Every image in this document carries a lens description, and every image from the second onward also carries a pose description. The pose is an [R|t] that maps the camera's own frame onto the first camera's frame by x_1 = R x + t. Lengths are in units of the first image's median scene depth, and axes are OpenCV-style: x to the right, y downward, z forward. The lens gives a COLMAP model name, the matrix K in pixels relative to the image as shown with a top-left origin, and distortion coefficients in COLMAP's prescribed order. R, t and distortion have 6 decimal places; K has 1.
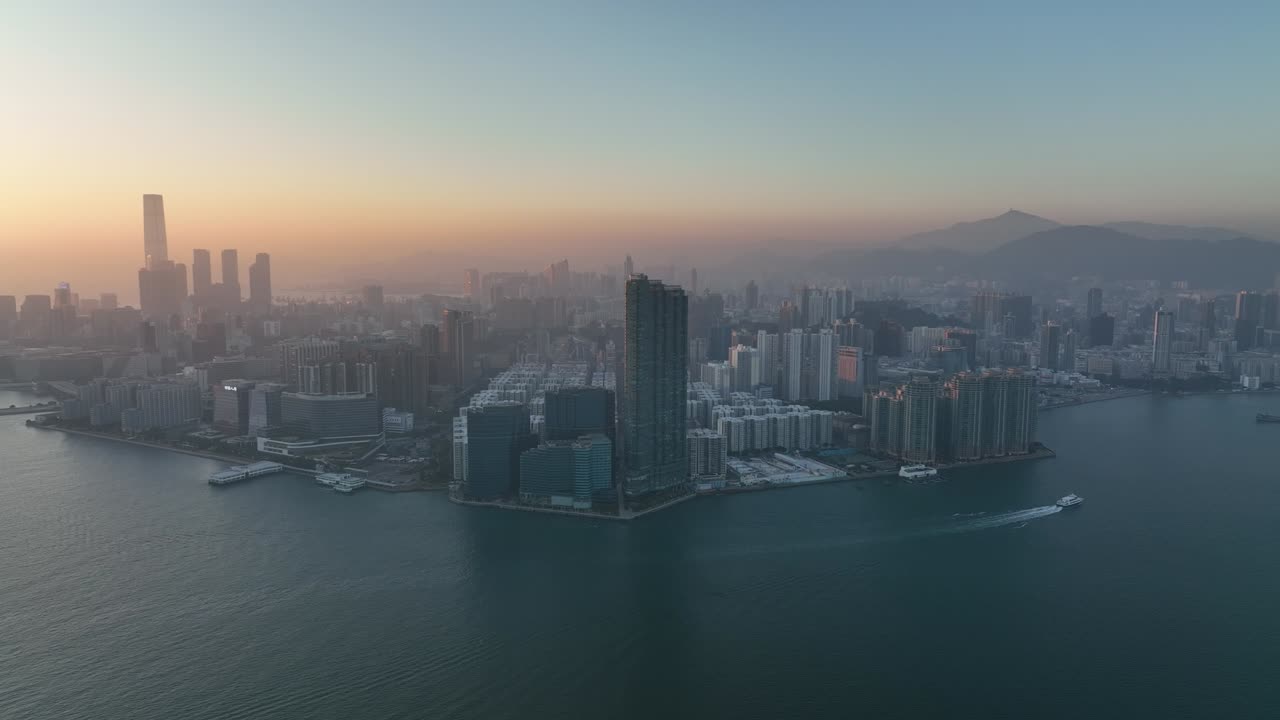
lens RADIAL K [[897.5, 0, 635.7], [0, 897.5, 357.2], [0, 0, 1]] dist [0.004075, 0.016168]
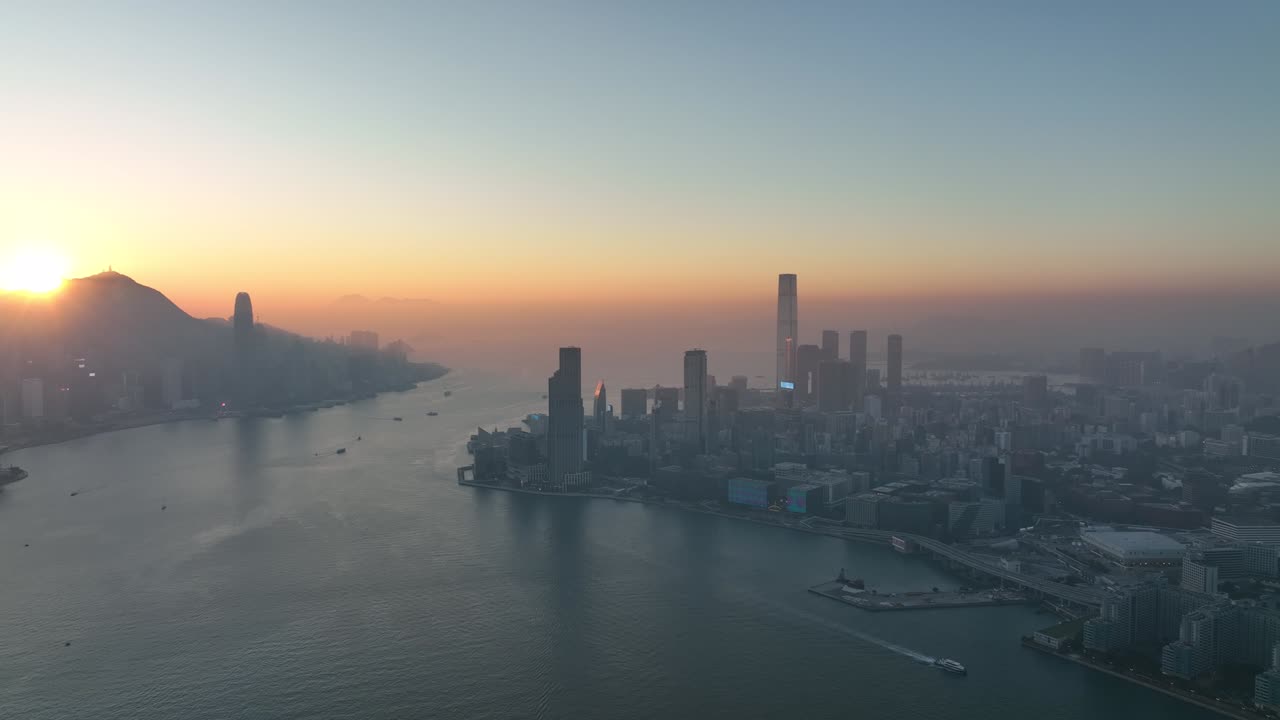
lens RADIAL K [[897.5, 0, 641.9], [0, 897.5, 359.8], [0, 0, 1]] dist [0.004075, 0.016168]
pose [[0.887895, 0.020612, -0.459585, -0.707266], [-0.047956, 0.997700, -0.047903, -0.110414], [0.457541, 0.064573, 0.886841, 0.266347]]
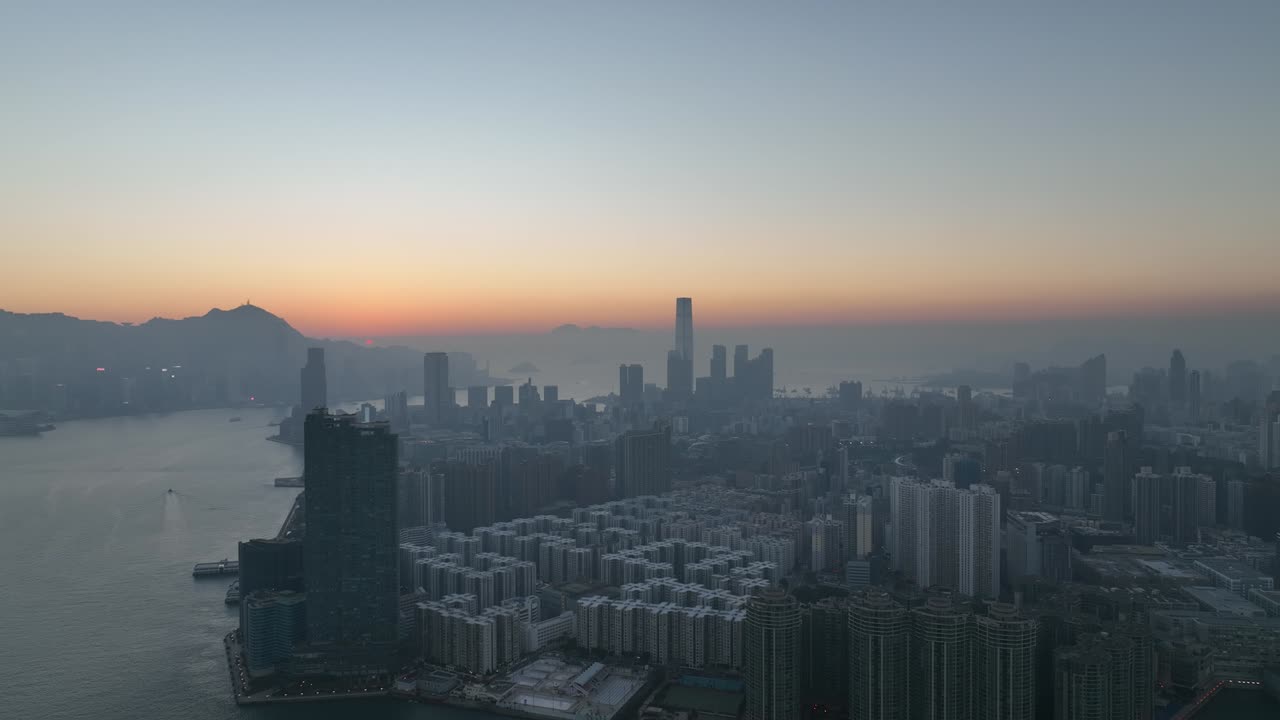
lens RADIAL K [[897.5, 0, 641.7], [0, 897.5, 358.1], [0, 0, 1]] dist [0.004075, 0.016168]
pose [[0.730898, 0.005641, -0.682463, 0.600233], [-0.069763, 0.995345, -0.066487, -0.077933], [0.678912, 0.096206, 0.727890, 0.444560]]
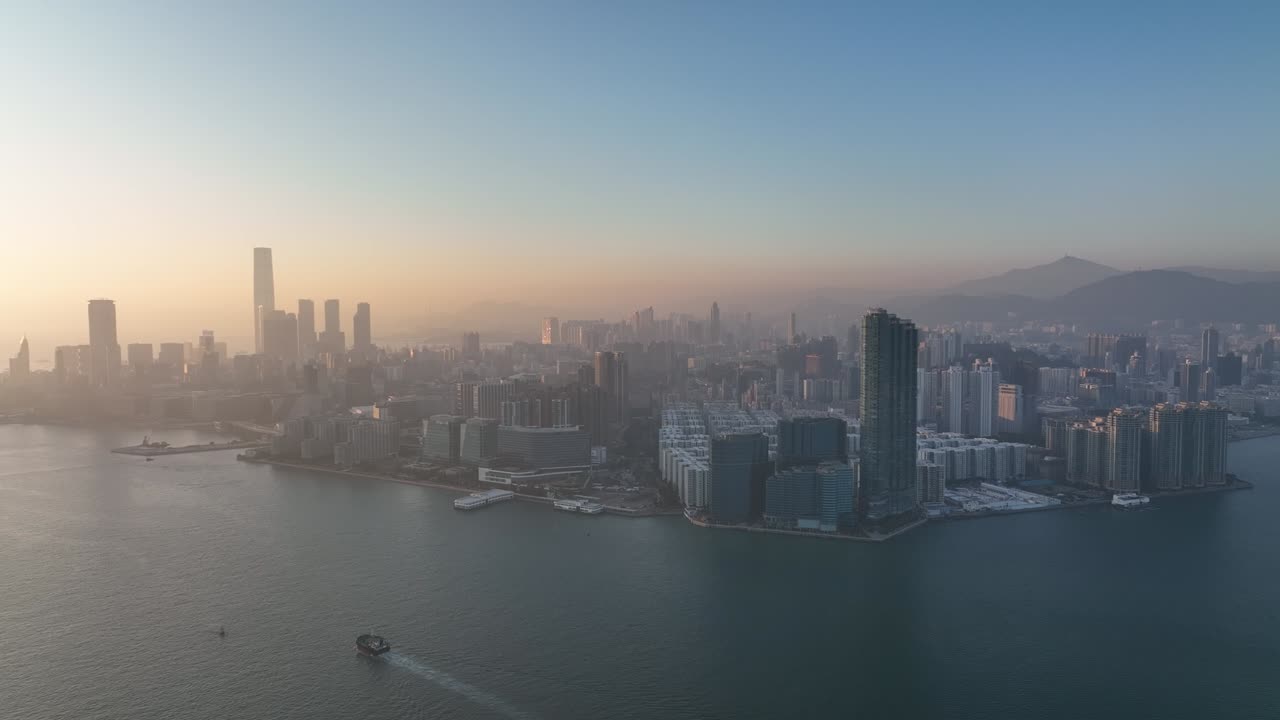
lens RADIAL K [[897.5, 0, 635.8], [0, 897.5, 358.2], [0, 0, 1]] dist [0.004075, 0.016168]
pose [[0.999108, -0.005385, -0.041874, -0.182230], [0.003090, 0.998499, -0.054690, 0.017621], [0.042106, 0.054512, 0.997625, -0.052278]]
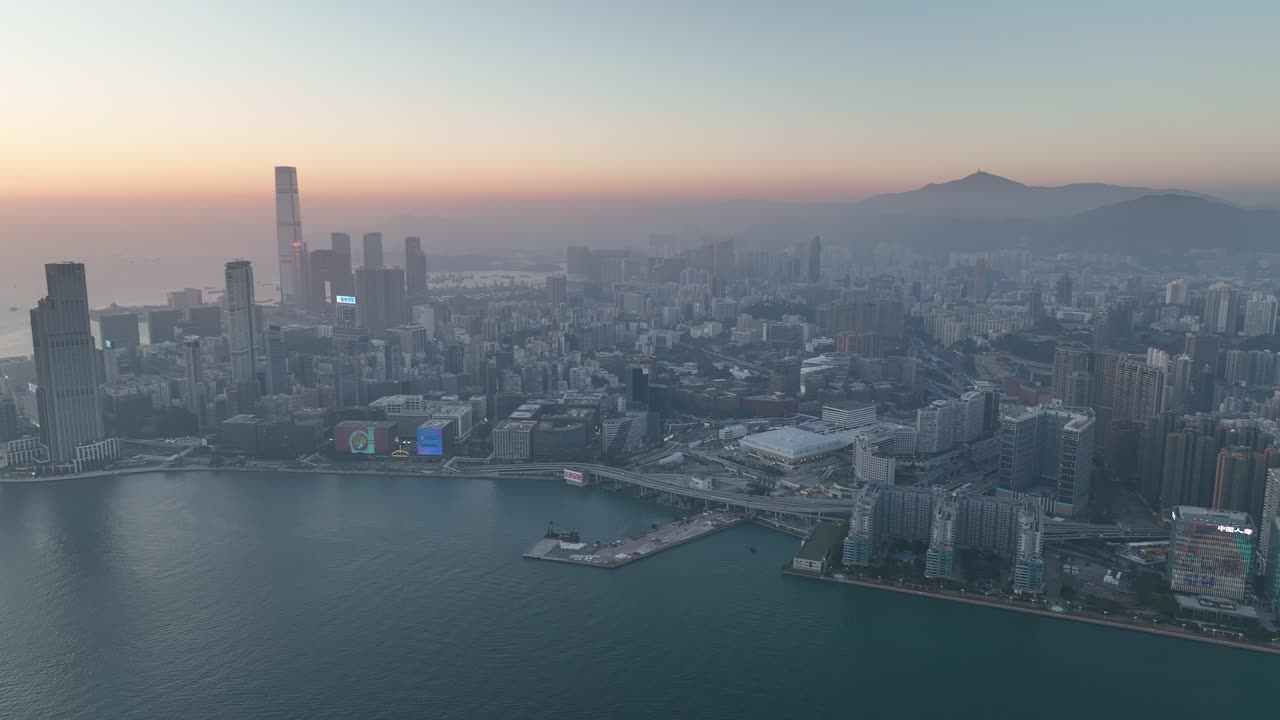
lens RADIAL K [[897.5, 0, 638.2], [0, 897.5, 357.3], [0, 0, 1]] dist [0.004075, 0.016168]
pose [[0.992362, -0.021214, 0.121523, -0.973006], [0.015286, 0.998657, 0.049506, -0.130285], [-0.122410, -0.047270, 0.991353, 0.430622]]
